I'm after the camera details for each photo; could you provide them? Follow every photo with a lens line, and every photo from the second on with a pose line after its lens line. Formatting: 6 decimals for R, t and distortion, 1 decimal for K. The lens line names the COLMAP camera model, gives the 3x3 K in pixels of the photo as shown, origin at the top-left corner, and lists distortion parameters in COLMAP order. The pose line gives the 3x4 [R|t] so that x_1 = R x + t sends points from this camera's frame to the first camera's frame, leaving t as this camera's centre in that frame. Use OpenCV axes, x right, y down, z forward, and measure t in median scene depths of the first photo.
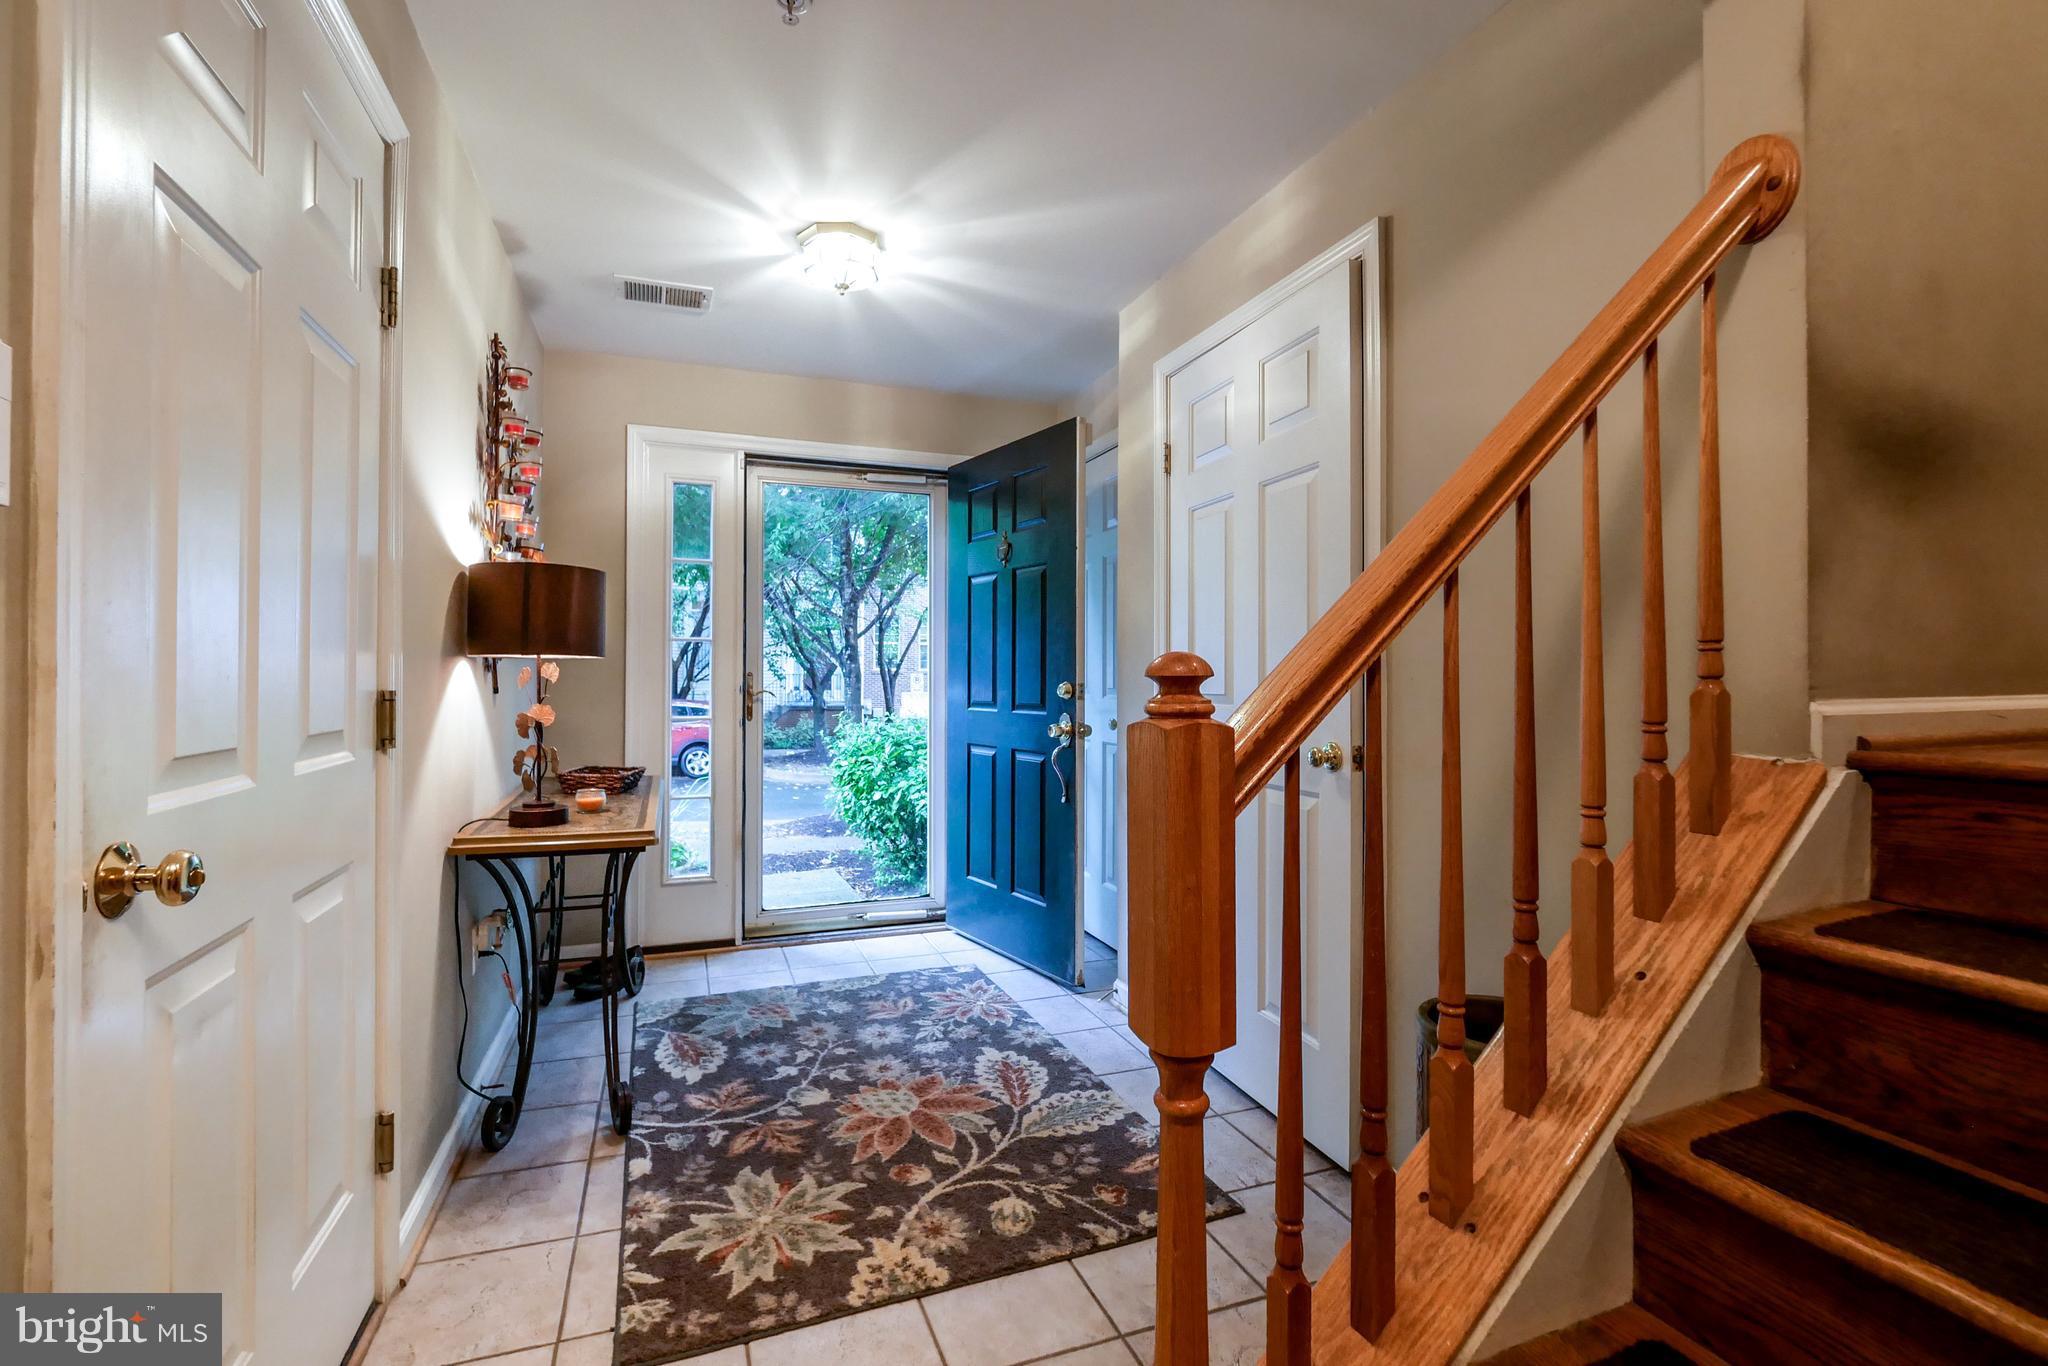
lens RADIAL K [[890.7, 0, 1018.5], [0, 890.7, 676.9], [0, 0, 1]] dist [-0.002357, -0.001758]
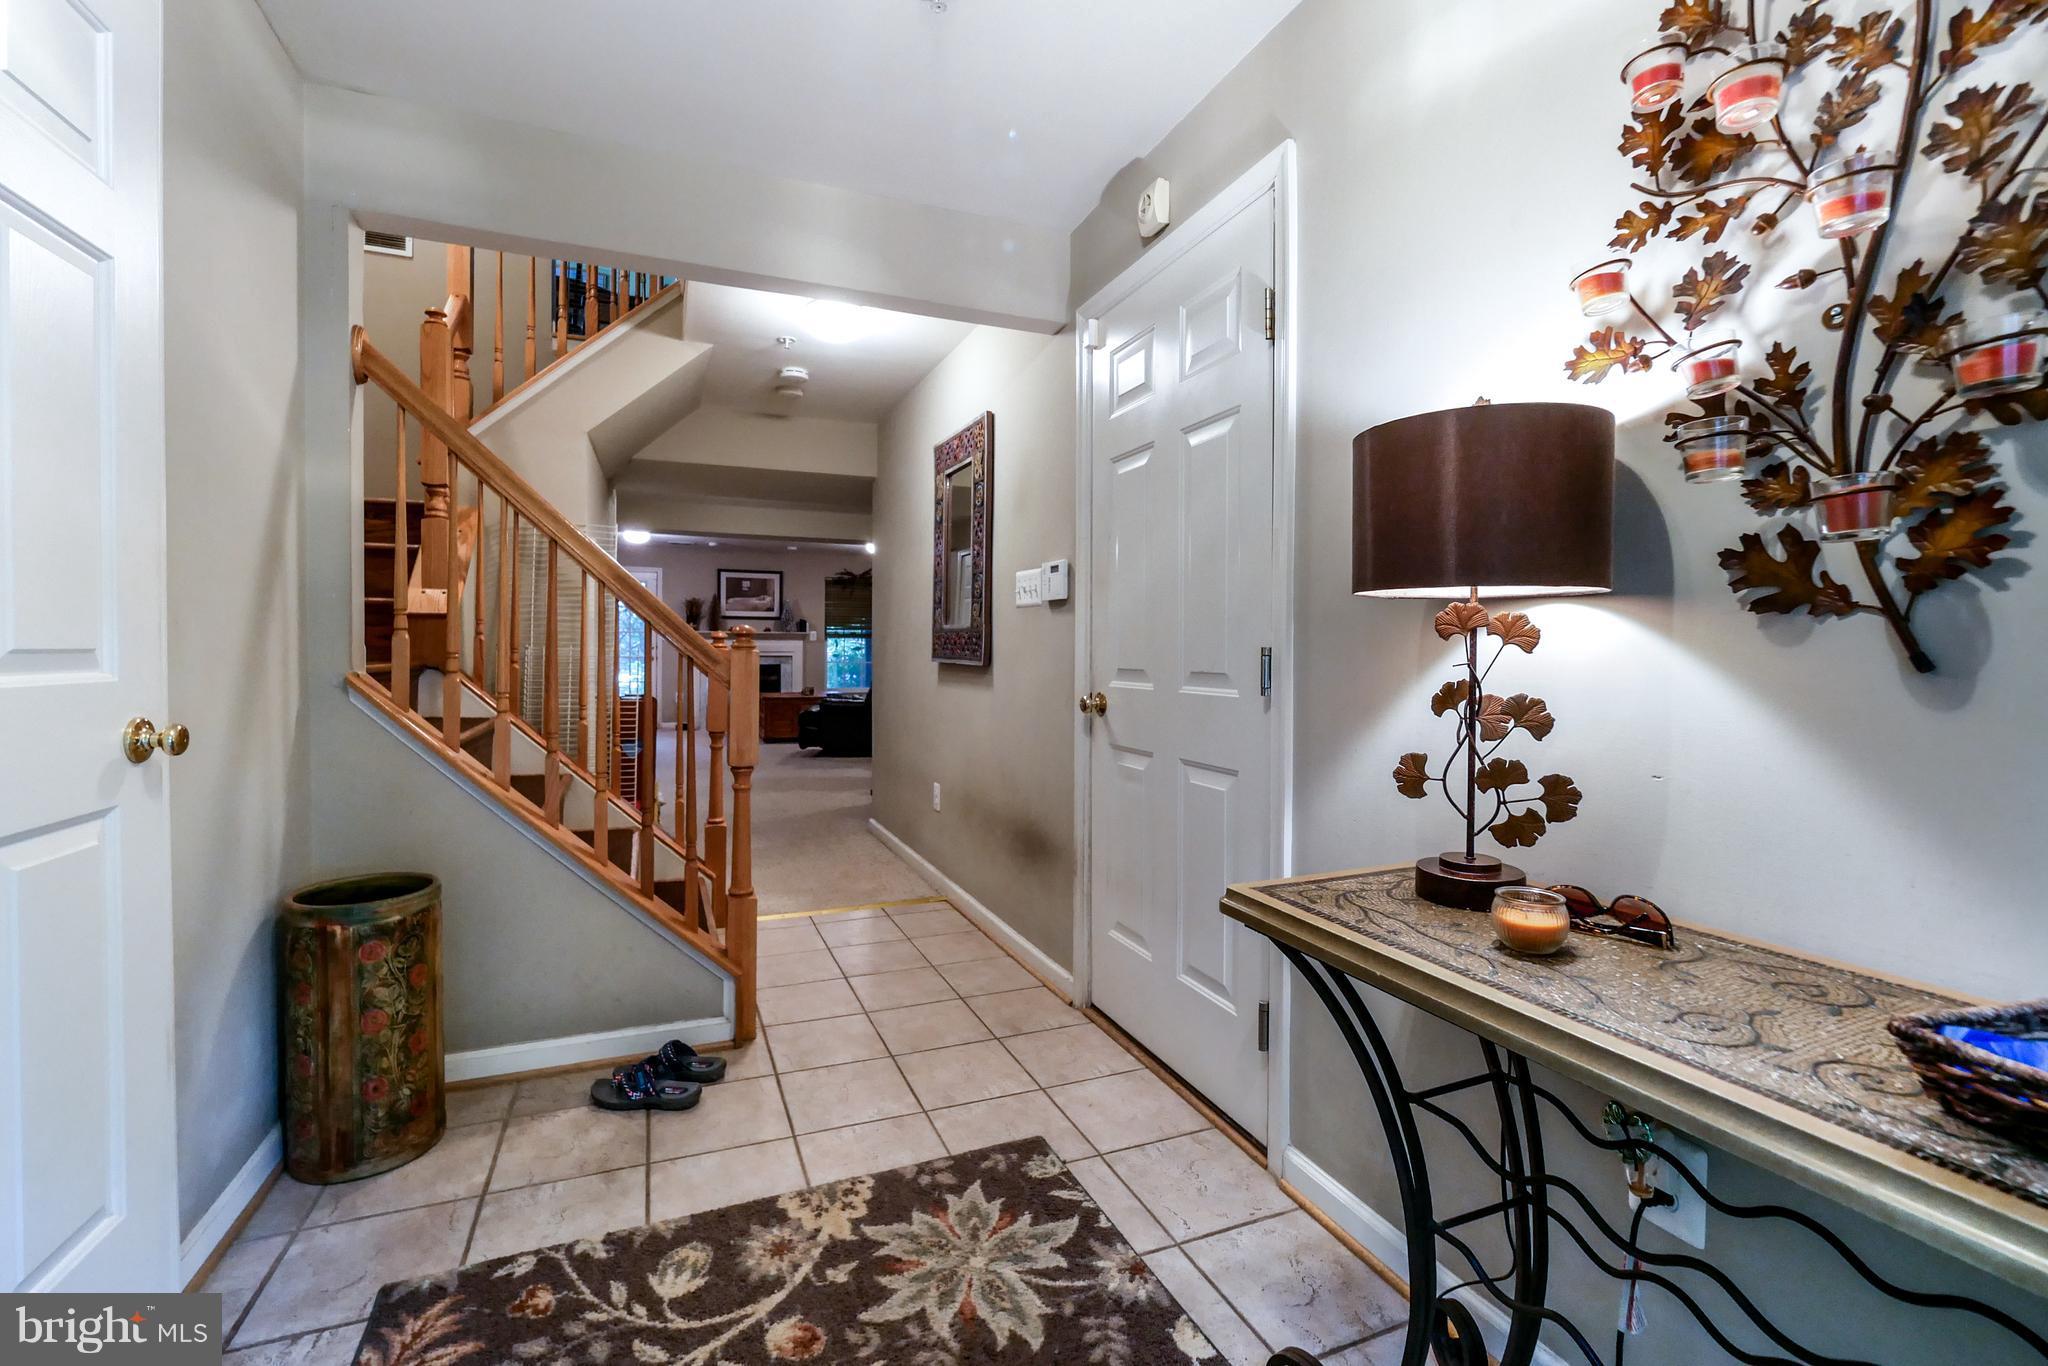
lens RADIAL K [[890.7, 0, 1029.9], [0, 890.7, 664.0], [0, 0, 1]] dist [-0.002357, -0.001758]
pose [[-0.999462, -0.012164, -0.030449, -0.307597], [-0.012556, 0.999841, 0.012701, 0.023597], [0.030290, 0.013076, -0.999456, 1.879828]]
